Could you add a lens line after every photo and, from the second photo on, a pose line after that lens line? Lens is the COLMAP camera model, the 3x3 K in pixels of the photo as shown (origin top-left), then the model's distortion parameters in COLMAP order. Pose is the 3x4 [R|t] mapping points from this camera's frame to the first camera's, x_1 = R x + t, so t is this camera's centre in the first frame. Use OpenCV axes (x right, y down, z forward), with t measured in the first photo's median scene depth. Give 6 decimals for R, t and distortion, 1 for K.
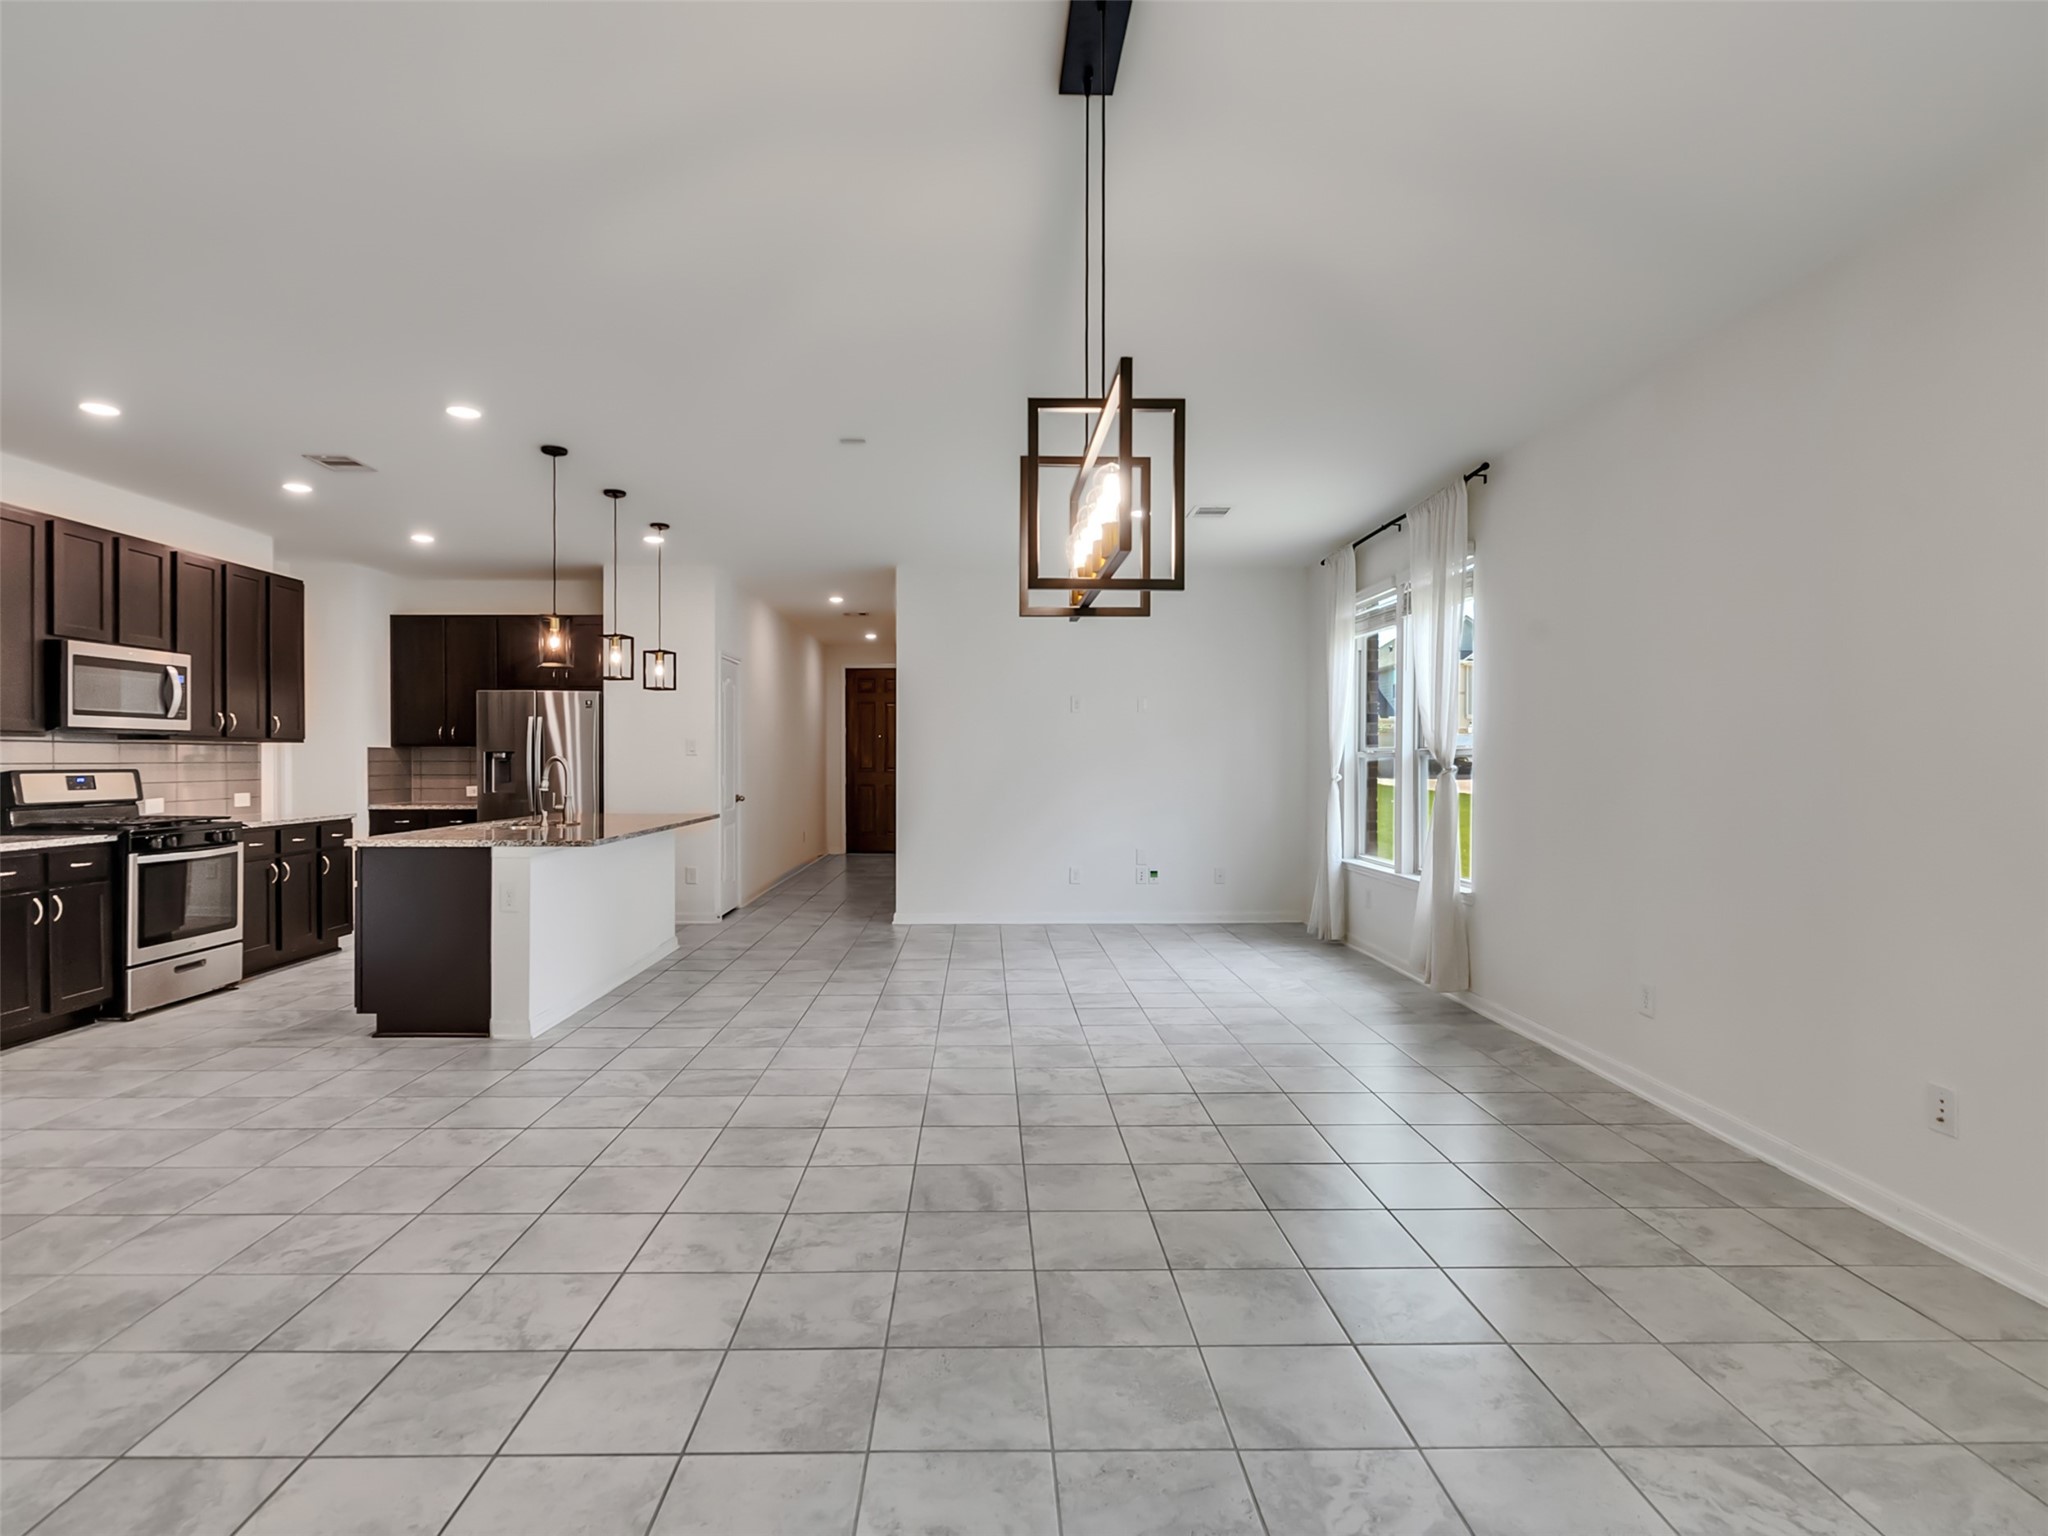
lens RADIAL K [[1045.3, 0, 999.7], [0, 1045.3, 766.0], [0, 0, 1]] dist [-0.007054, 0.004742]
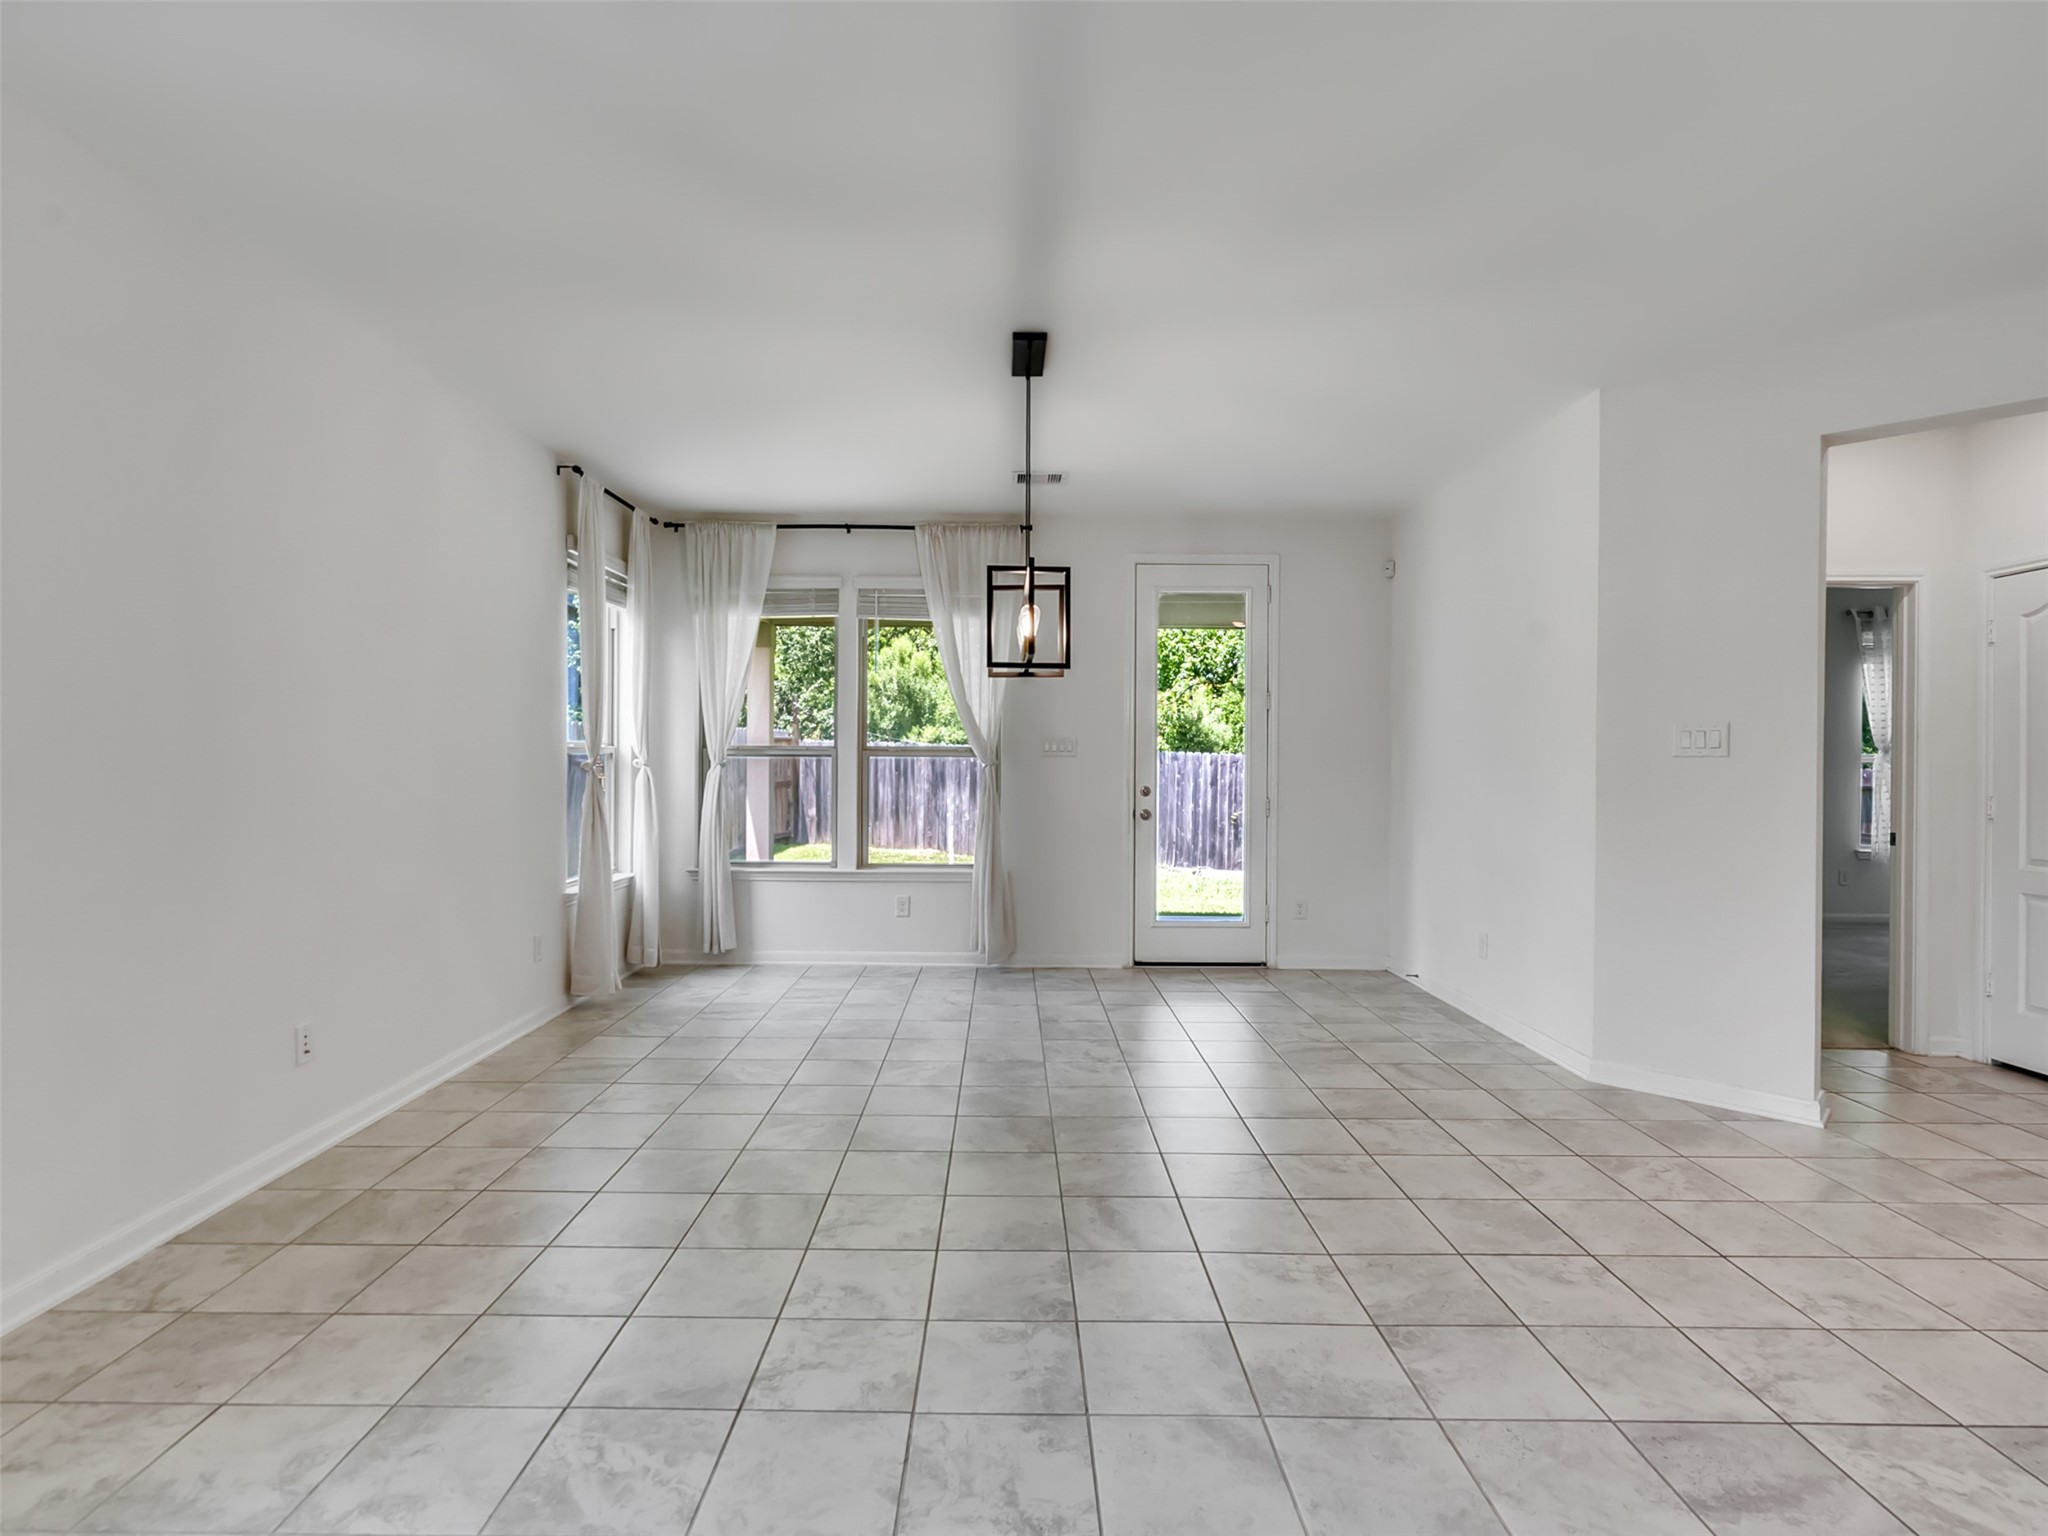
lens RADIAL K [[1045.3, 0, 1002.4], [0, 1045.3, 771.1], [0, 0, 1]] dist [-0.007054, 0.004742]
pose [[-0.999726, -0.008604, 0.021772, 0.035896], [-0.008153, 0.999752, 0.020725, -0.008965], [-0.021945, 0.020542, -0.999548, 1.096017]]
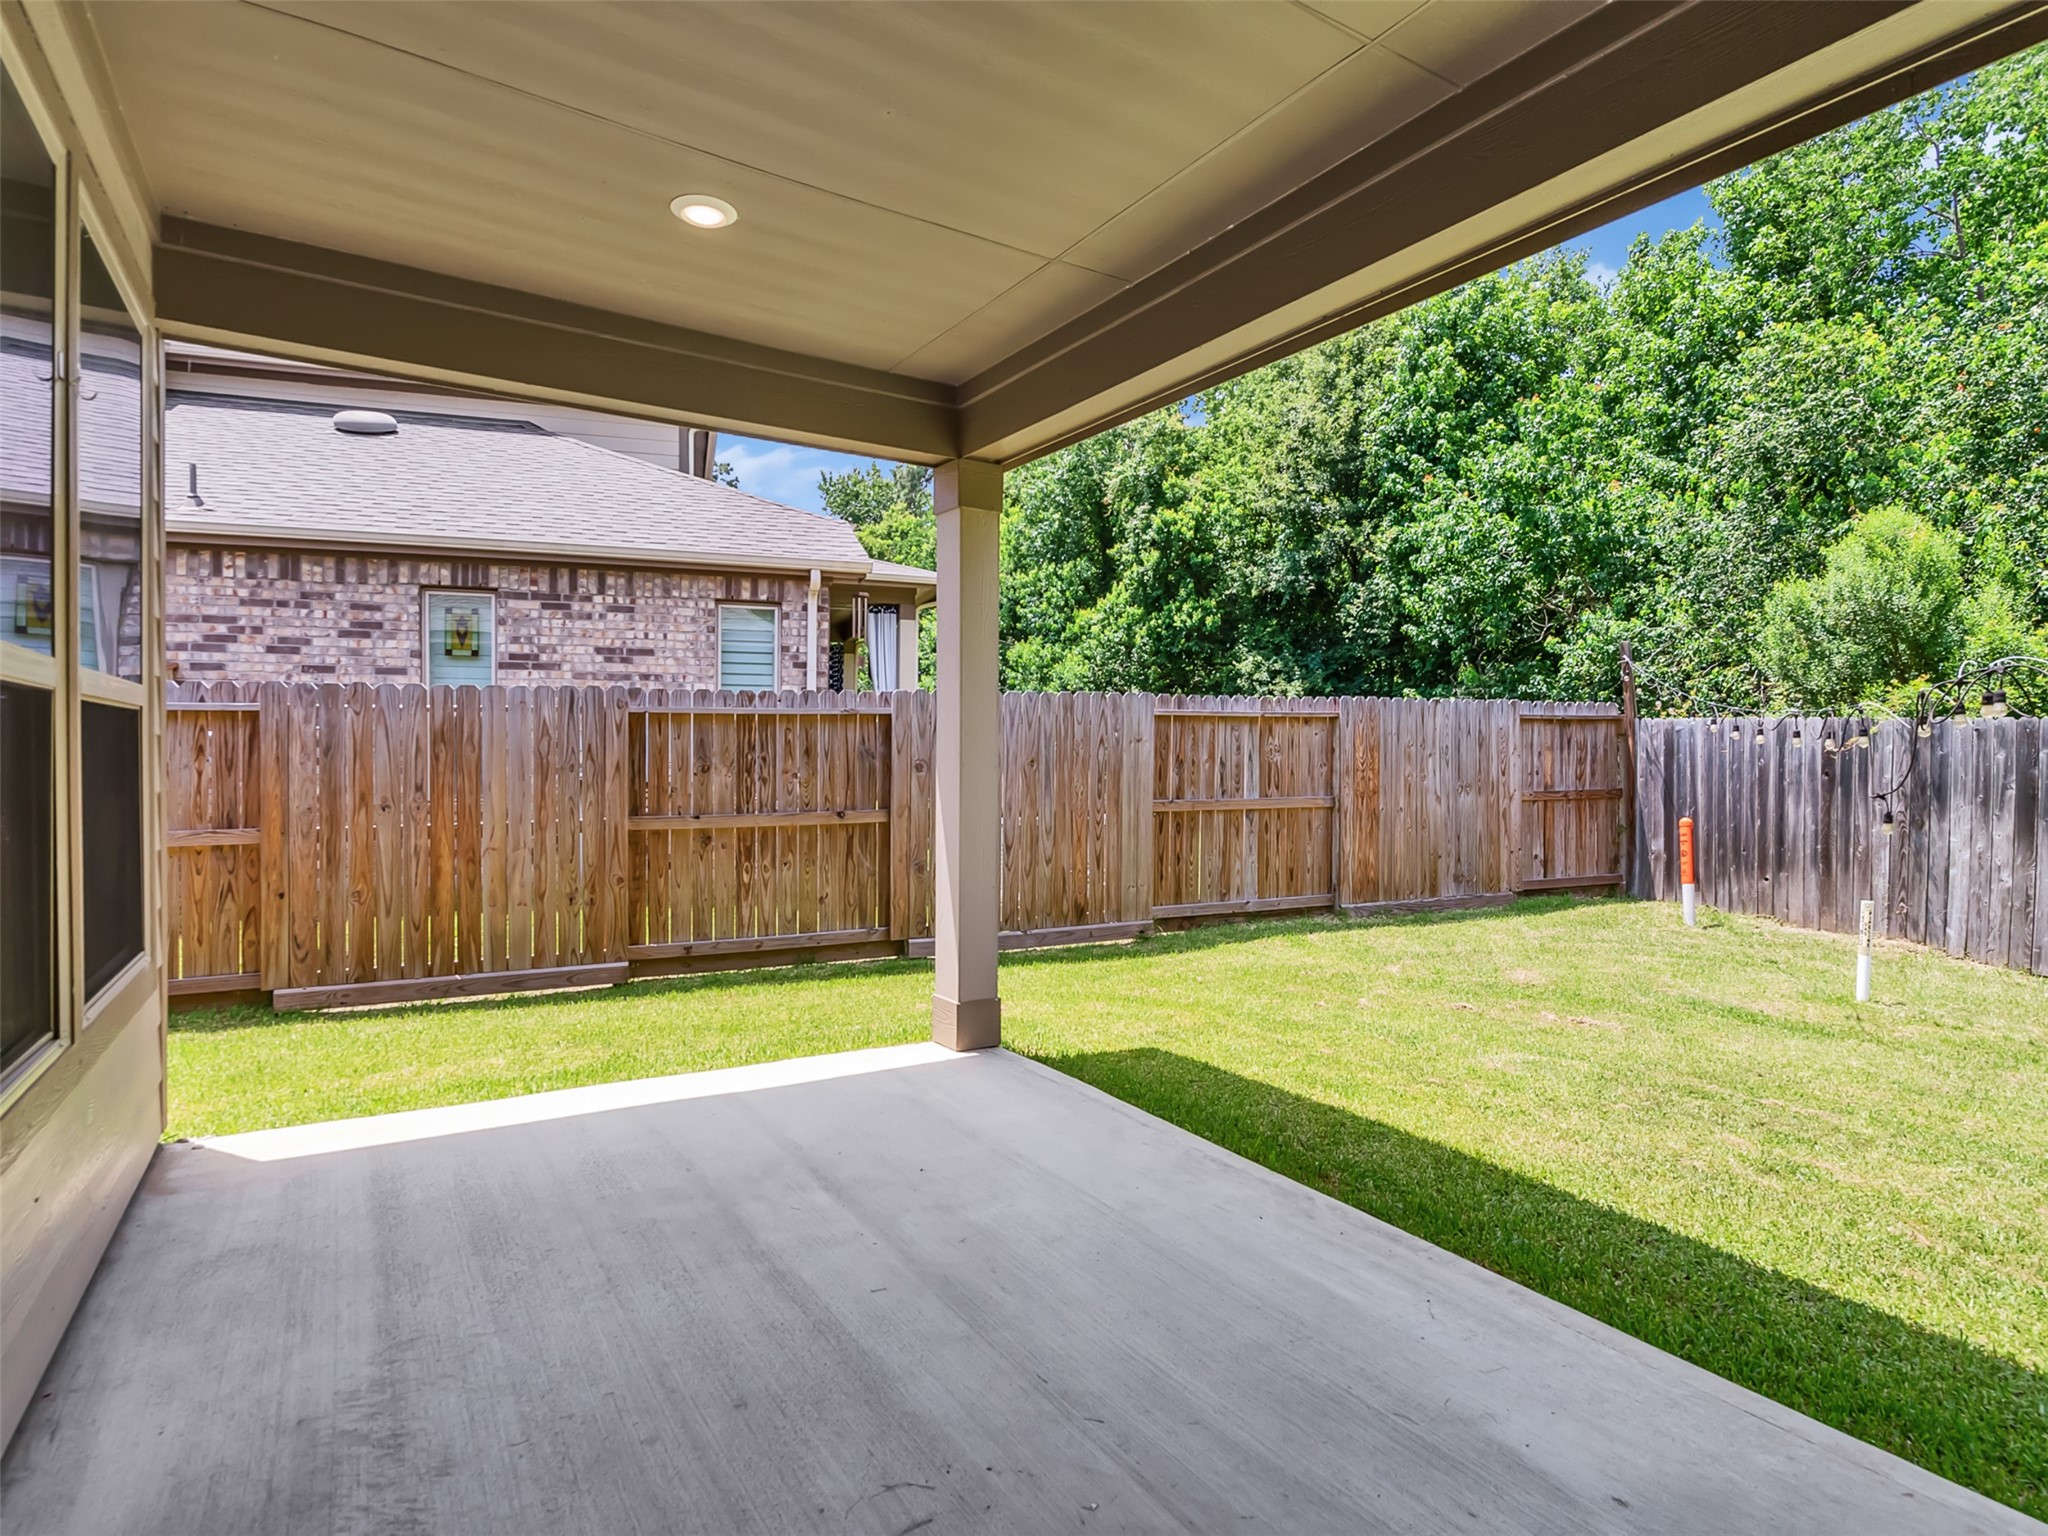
lens RADIAL K [[1045.3, 0, 1008.8], [0, 1045.3, 764.8], [0, 0, 1]] dist [-0.007054, 0.004742]
pose [[-0.521994, -0.013000, 0.852850, -0.280399], [-0.001260, 0.999895, 0.014471, 0.024004], [-0.852948, 0.006479, -0.521956, -0.199298]]
